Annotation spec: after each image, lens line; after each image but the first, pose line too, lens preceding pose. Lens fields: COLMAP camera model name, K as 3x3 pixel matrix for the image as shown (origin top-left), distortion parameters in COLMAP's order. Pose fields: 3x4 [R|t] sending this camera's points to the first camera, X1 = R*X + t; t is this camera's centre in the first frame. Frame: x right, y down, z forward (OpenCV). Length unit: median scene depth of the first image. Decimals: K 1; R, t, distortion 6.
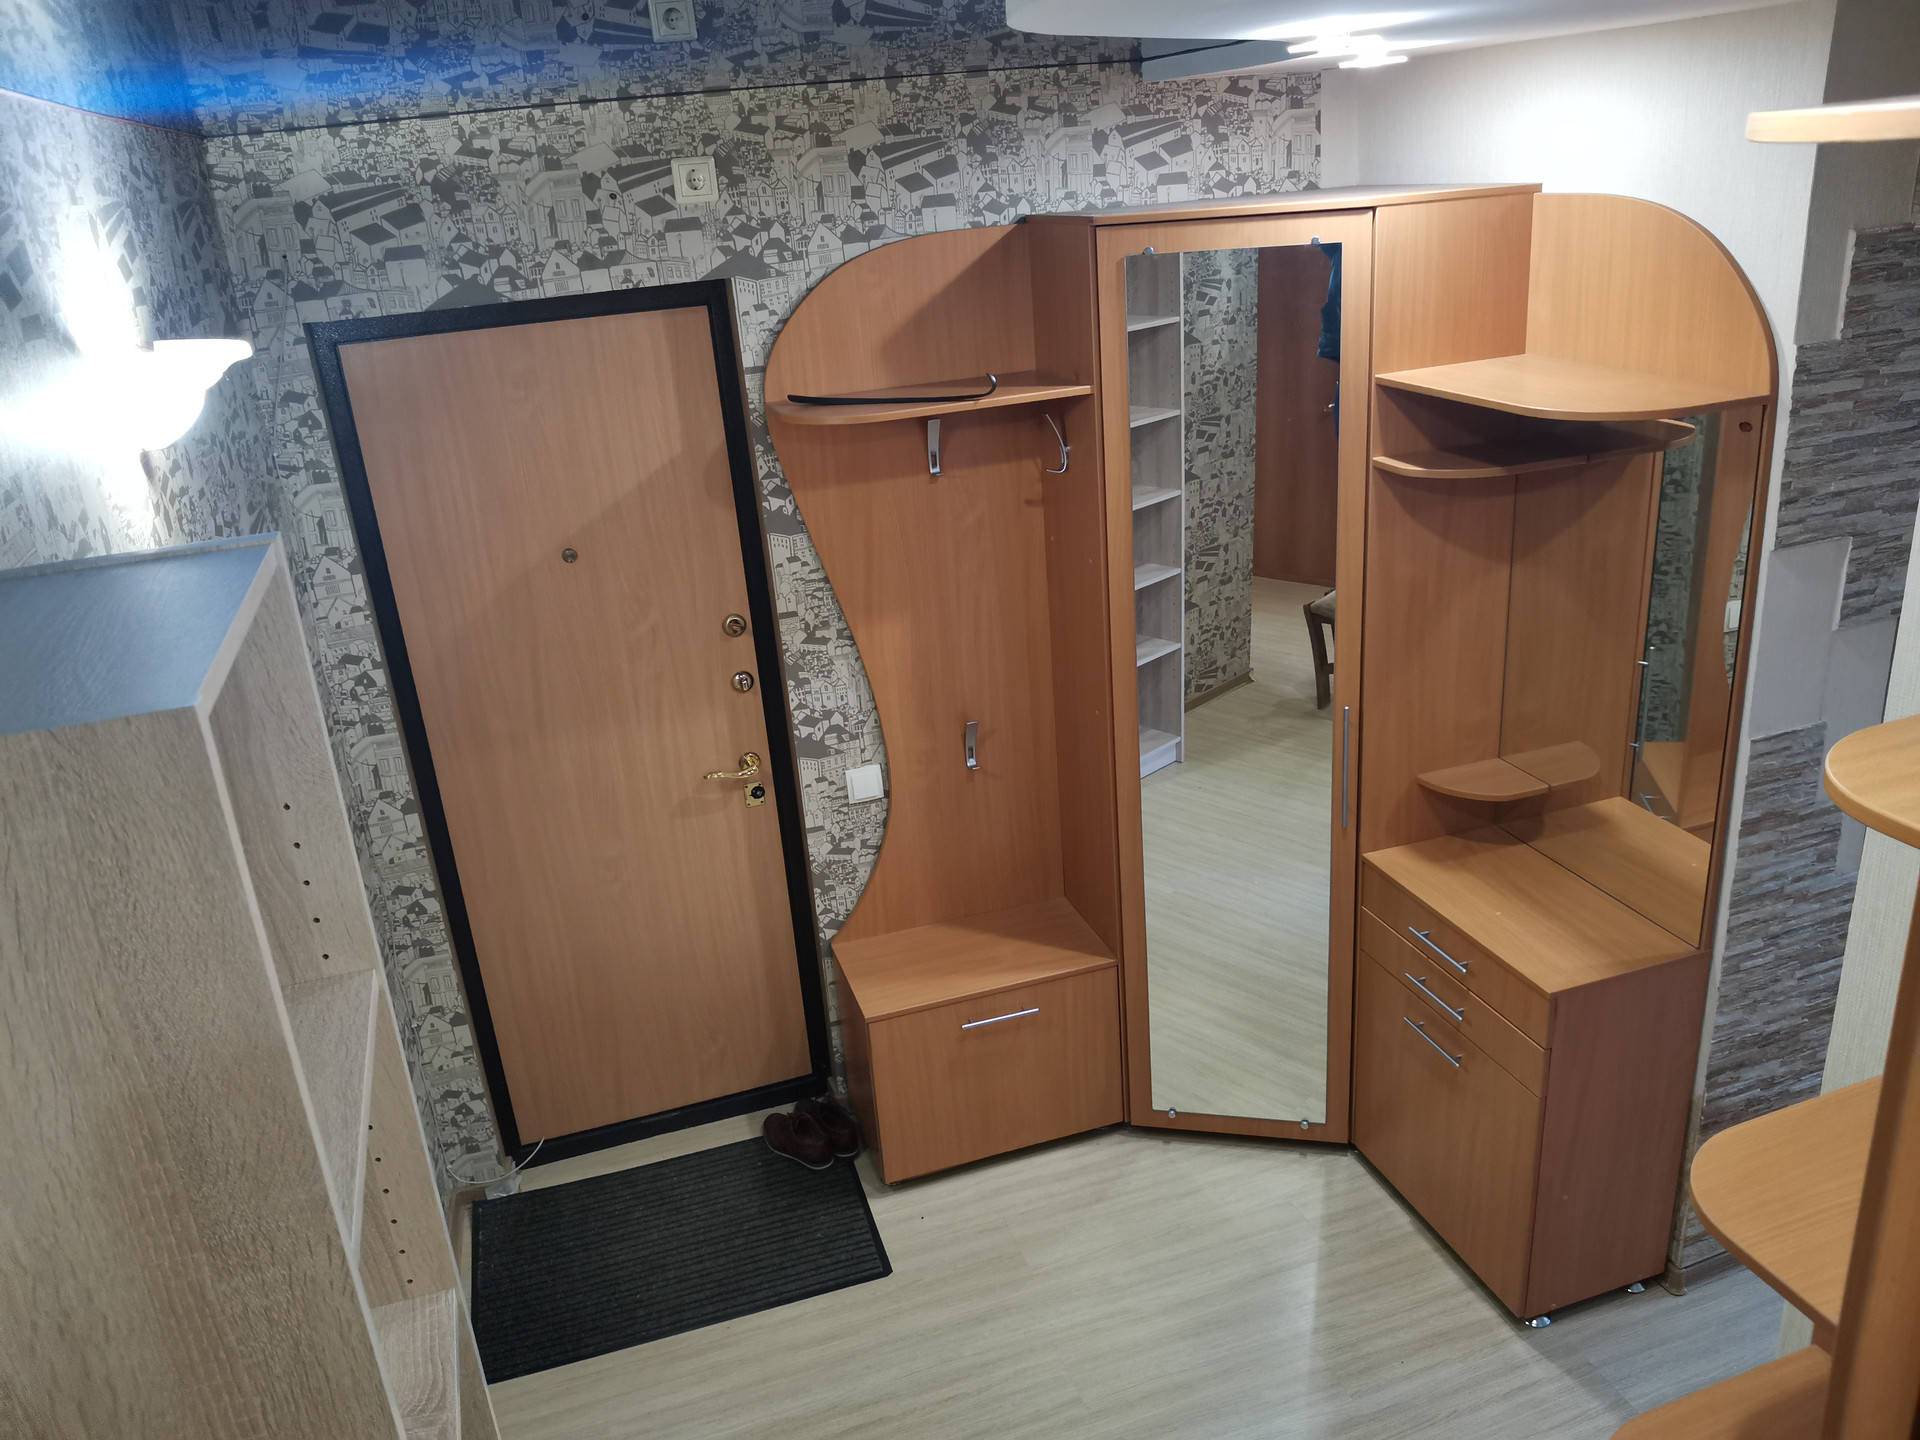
lens RADIAL K [[1451.7, 0, 1018.7], [0, 1451.7, 724.5], [0, 0, 1]] dist [0.016098, -0.077004]
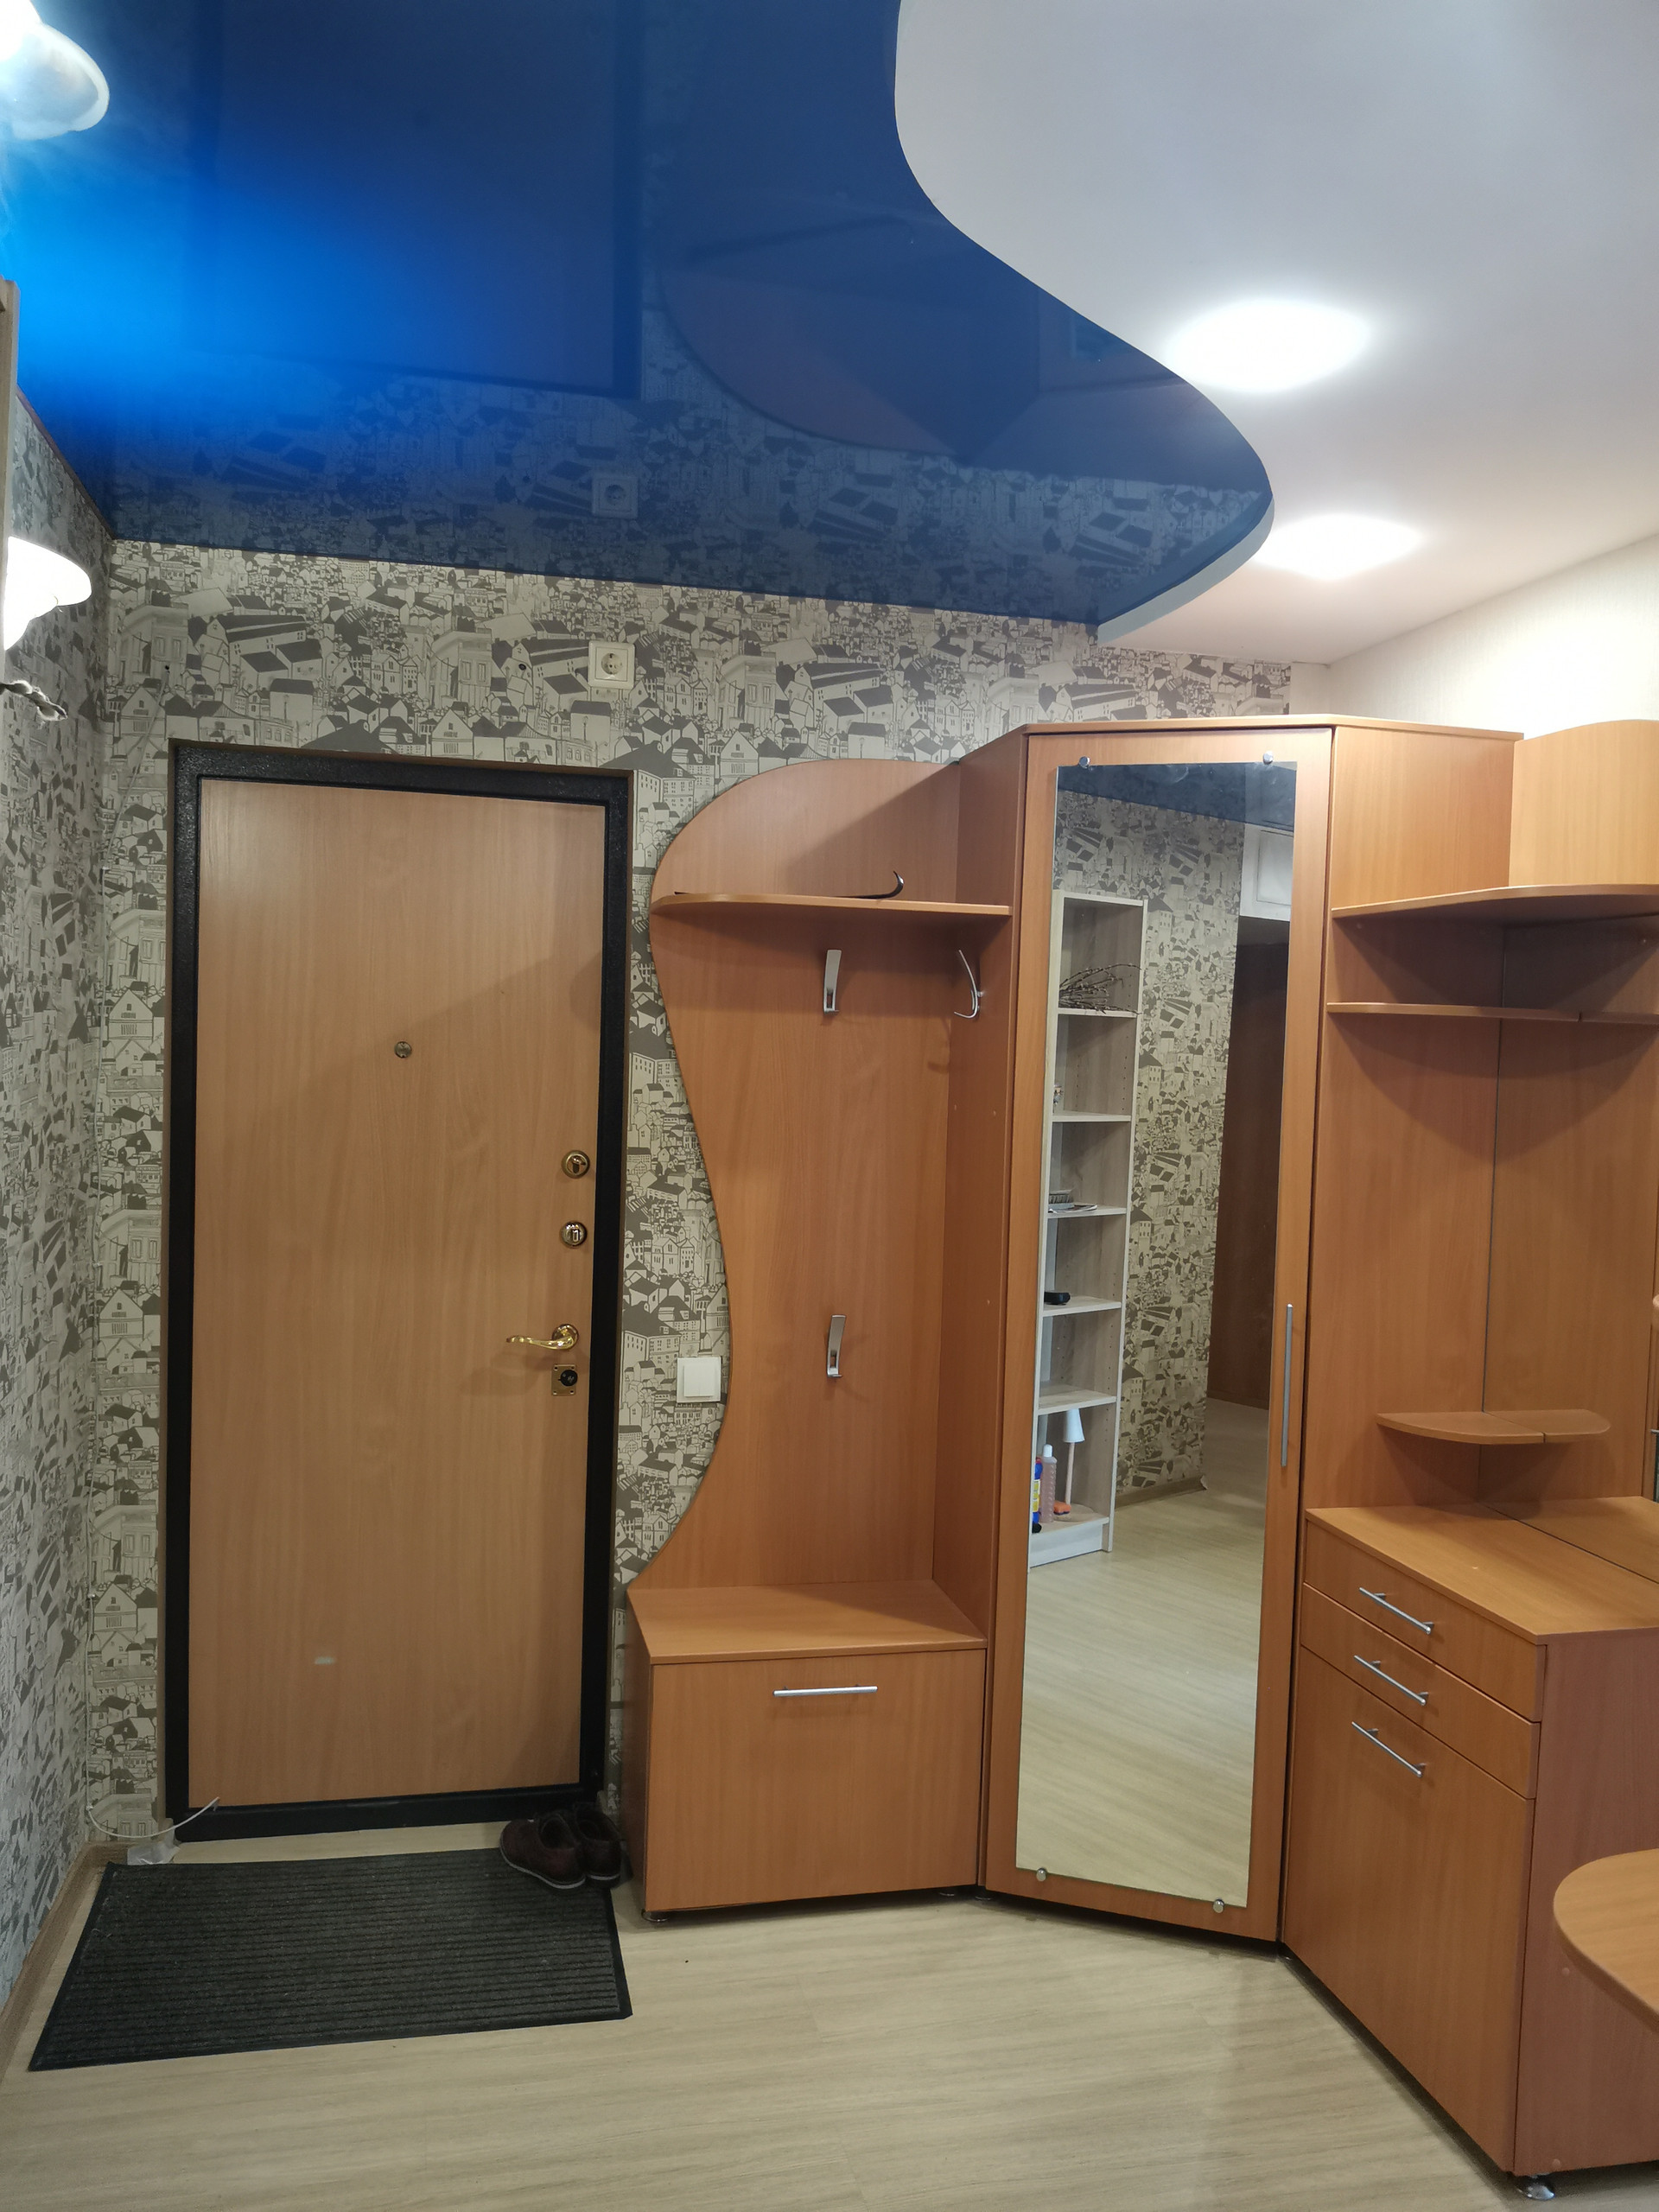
lens RADIAL K [[1672.5, 0, 887.1], [0, 1672.5, 1120.9], [0, 0, 1]] dist [0.016098, -0.077004]
pose [[0.992914, 0.098943, -0.065825, 0.051832], [-0.115074, 0.938815, -0.324631, 0.218668], [0.029678, 0.329905, 0.943548, 0.069908]]
